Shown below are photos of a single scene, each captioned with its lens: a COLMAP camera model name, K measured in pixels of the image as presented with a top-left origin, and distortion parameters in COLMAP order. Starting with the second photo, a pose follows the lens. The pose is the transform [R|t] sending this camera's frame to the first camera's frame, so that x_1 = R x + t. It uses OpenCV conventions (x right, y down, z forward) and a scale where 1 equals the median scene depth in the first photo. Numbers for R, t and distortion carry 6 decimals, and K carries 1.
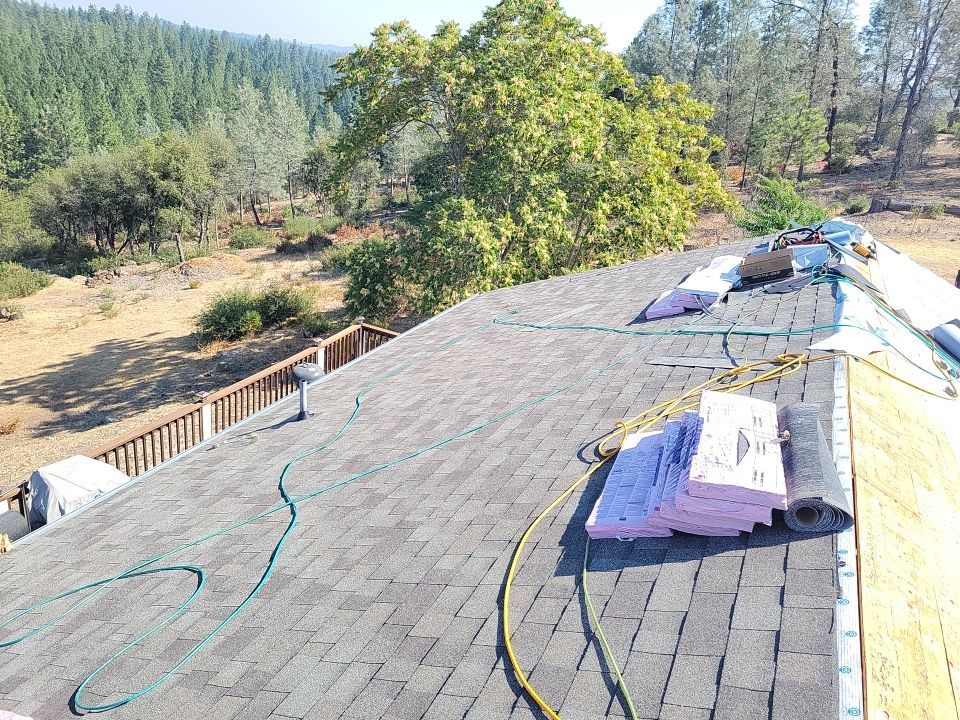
lens RADIAL K [[676.3, 0, 477.6], [0, 676.3, 340.3], [0, 0, 1]] dist [-0.000677, -0.000024]
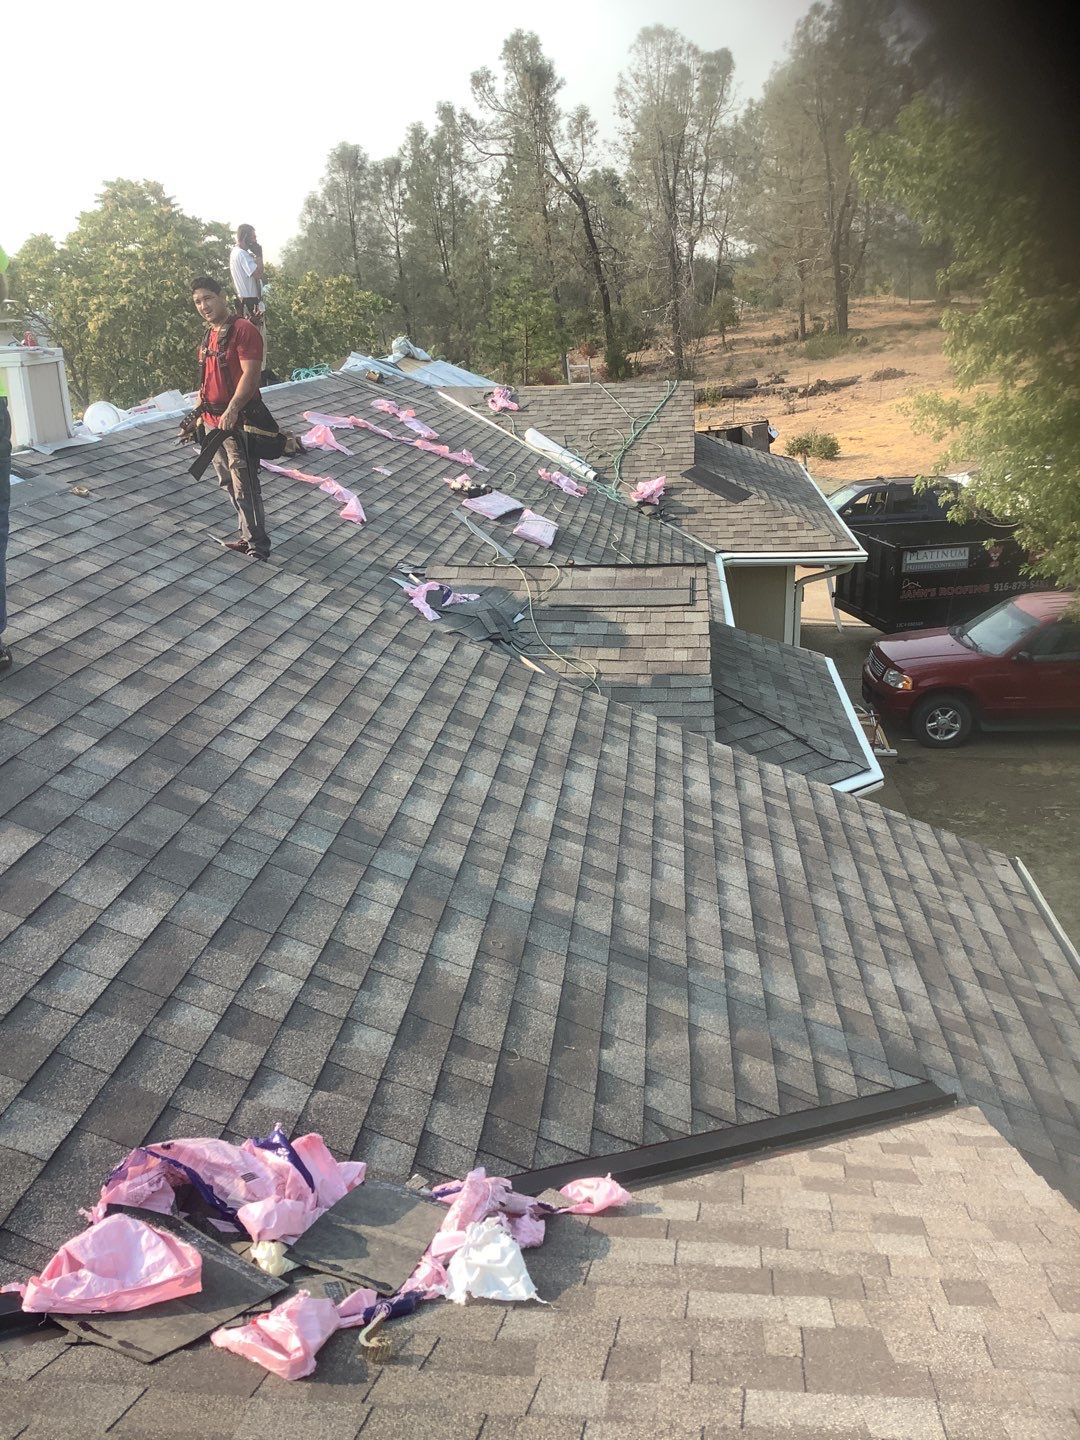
lens RADIAL K [[1296.5, 0, 542.8], [0, 1296.5, 677.0], [0, 0, 1]] dist [0.106459, -0.163140]
pose [[0.930995, -0.211455, 0.297550, -0.060978], [0.236724, 0.970228, -0.051181, 0.293591], [-0.277869, 0.118087, 0.953333, -0.670283]]
